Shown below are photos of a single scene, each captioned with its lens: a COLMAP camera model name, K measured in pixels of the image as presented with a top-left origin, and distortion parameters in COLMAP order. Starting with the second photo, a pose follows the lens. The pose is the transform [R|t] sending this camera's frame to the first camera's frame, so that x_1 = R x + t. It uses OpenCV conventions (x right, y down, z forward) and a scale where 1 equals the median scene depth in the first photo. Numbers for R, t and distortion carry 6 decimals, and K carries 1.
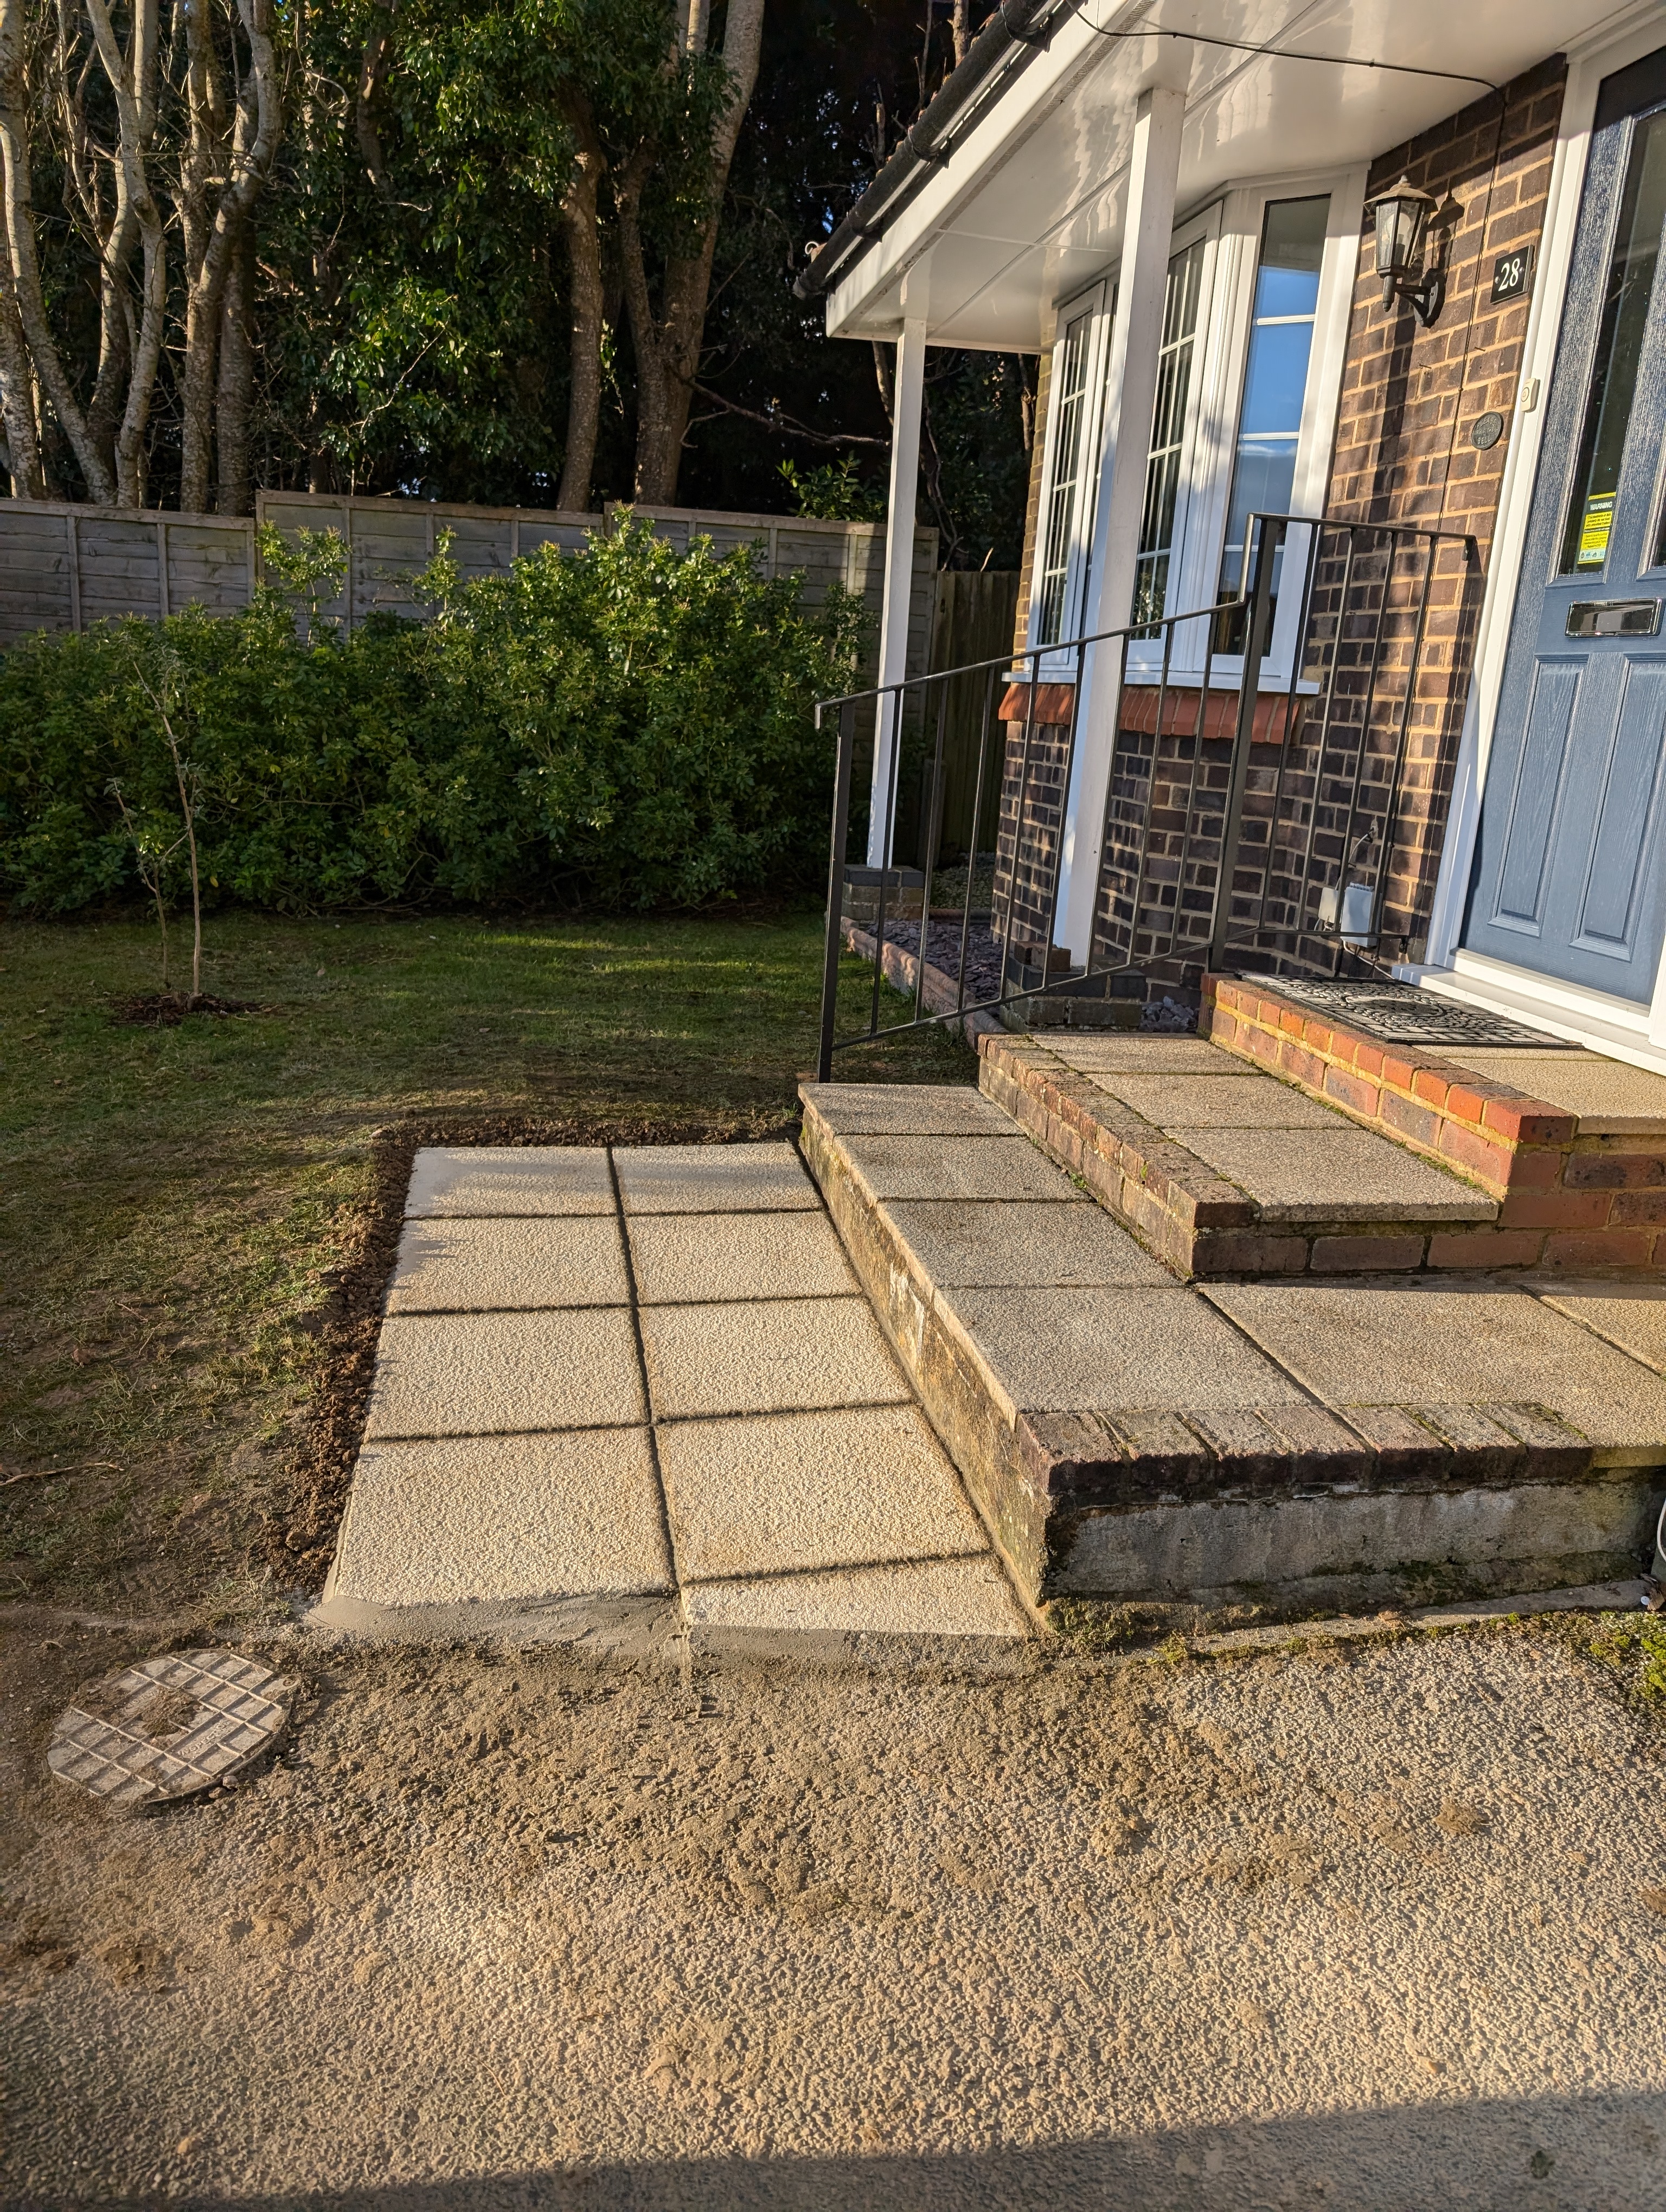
lens RADIAL K [[1516.0, 0, 906.5], [0, 1516.0, 1058.6], [0, 0, 1]] dist [-0.000842, 0.004626]
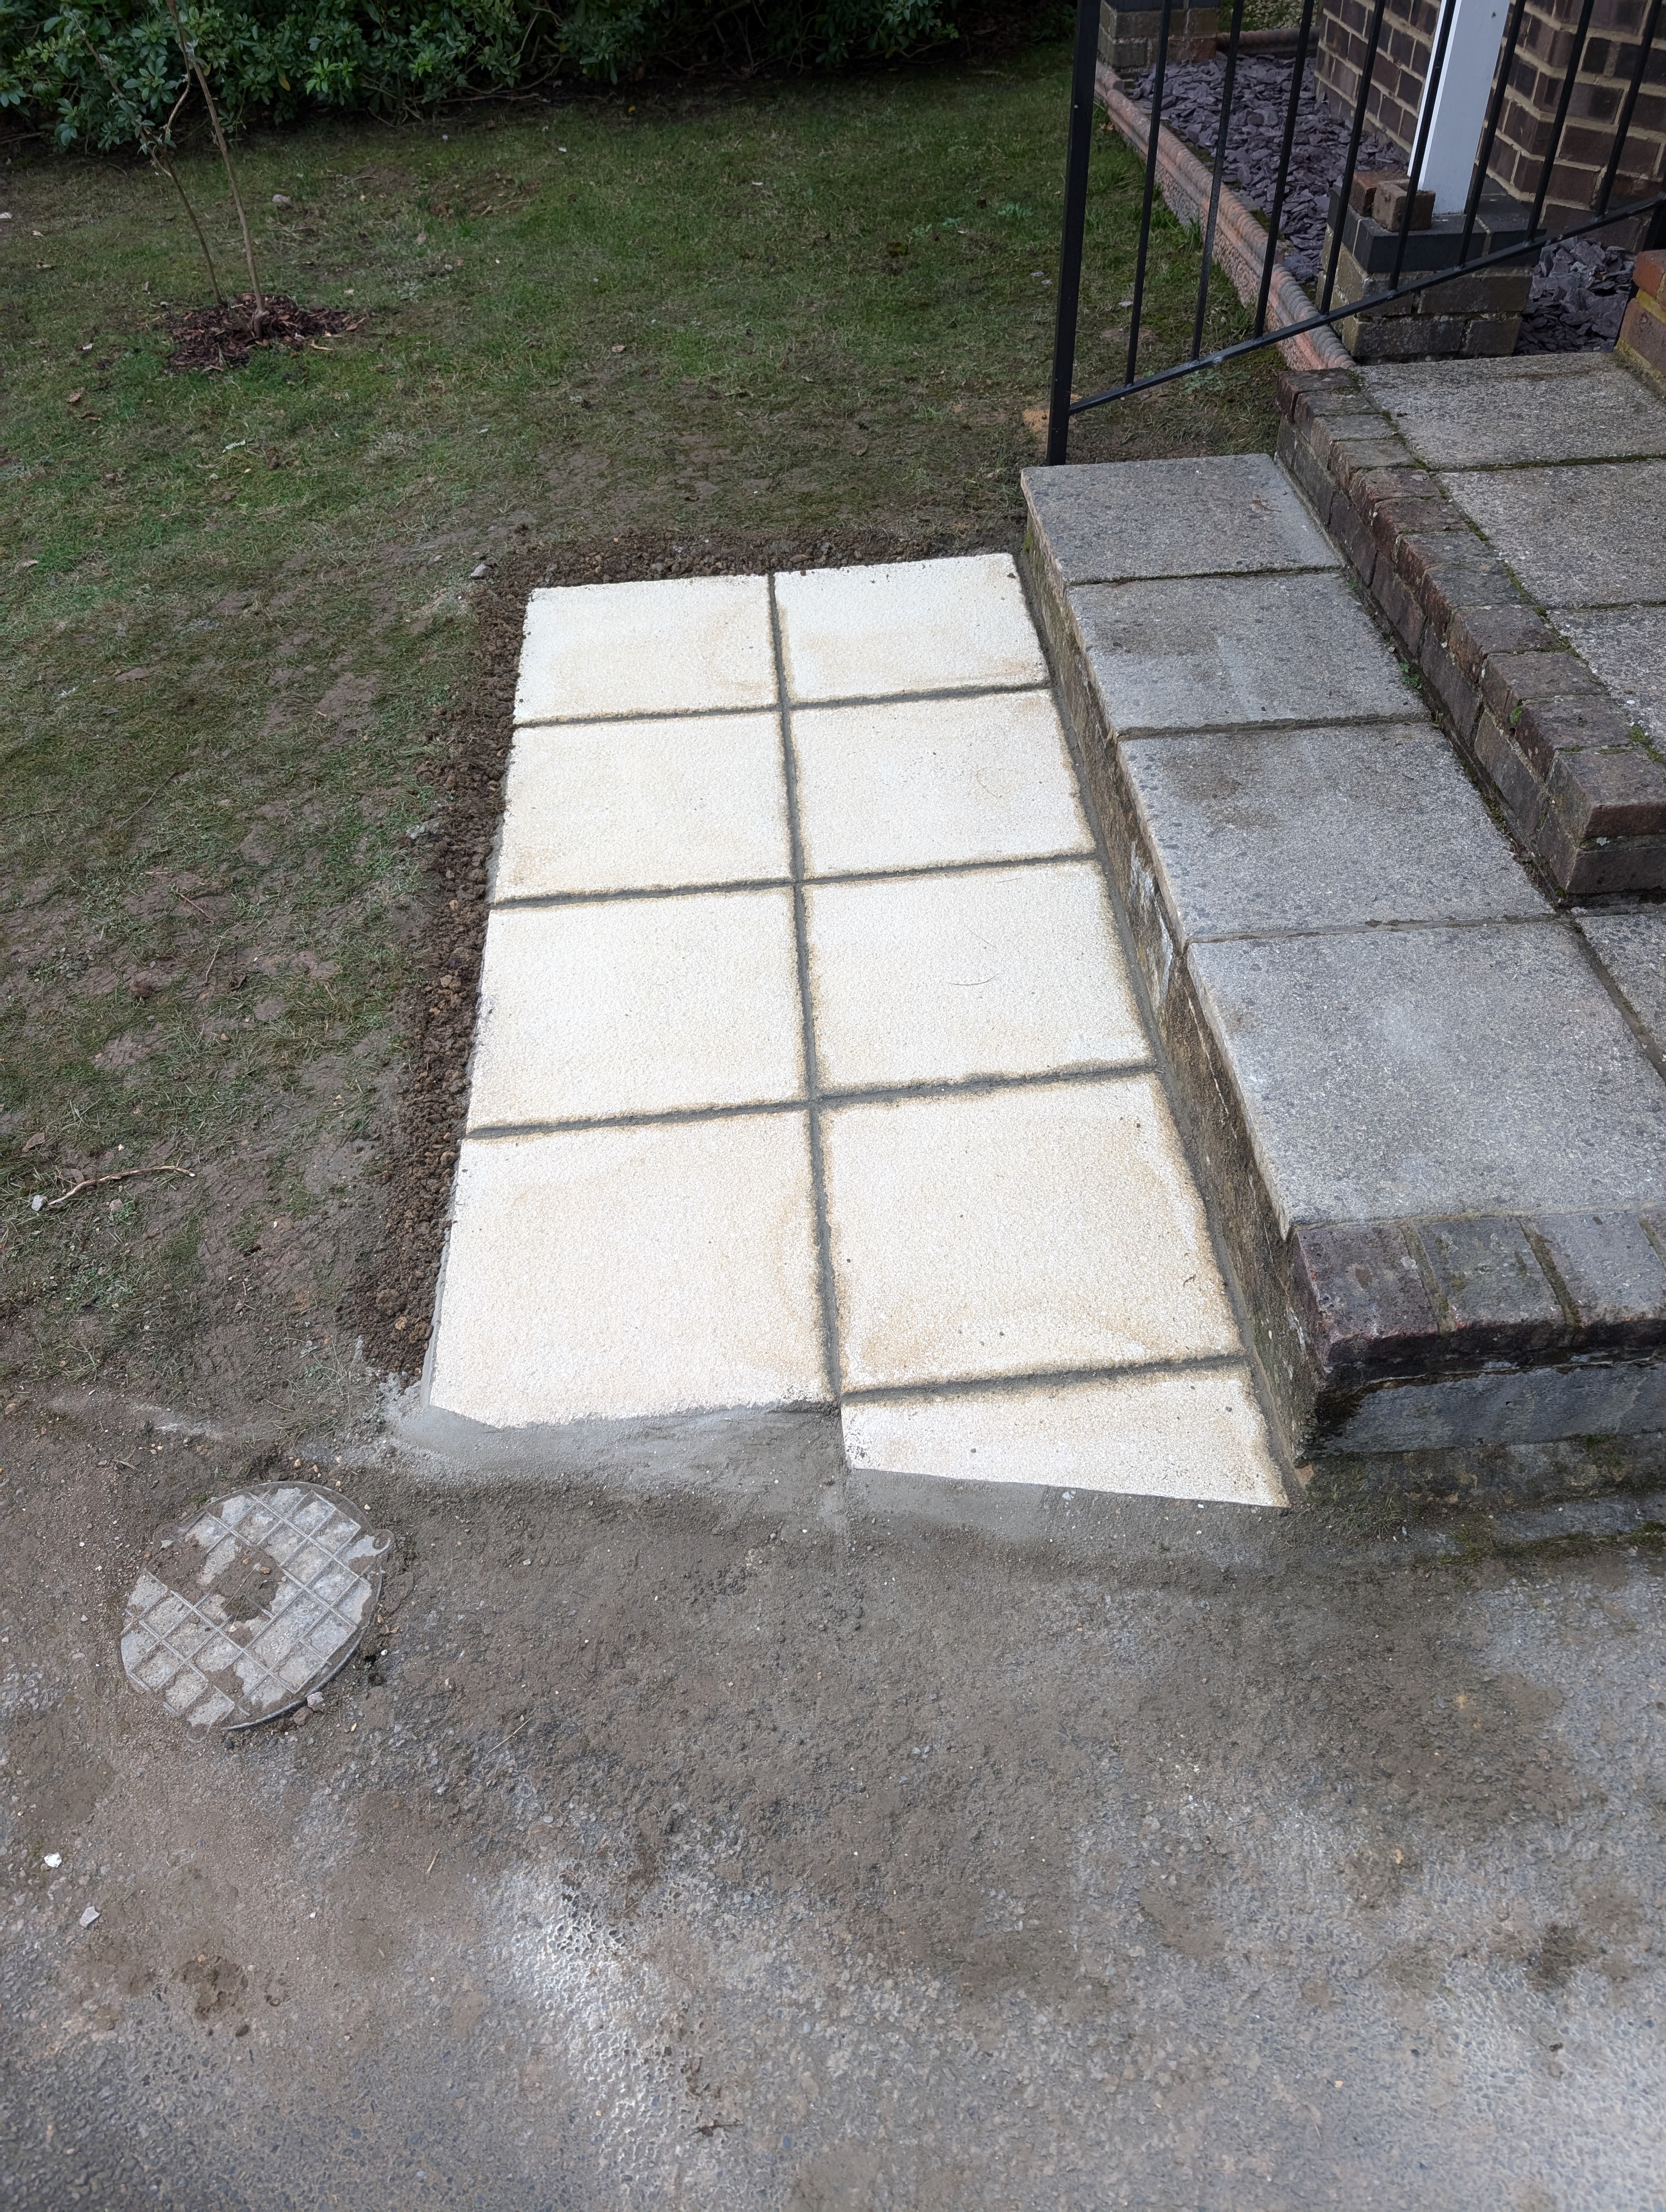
lens RADIAL K [[1516.0, 0, 906.5], [0, 1516.0, 1058.6], [0, 0, 1]] dist [-0.000842, 0.004626]
pose [[0.985978, 0.039874, -0.162043, 0.008103], [0.049507, 0.857428, 0.512218, -0.220634], [0.159364, -0.513057, 0.843431, 0.438317]]
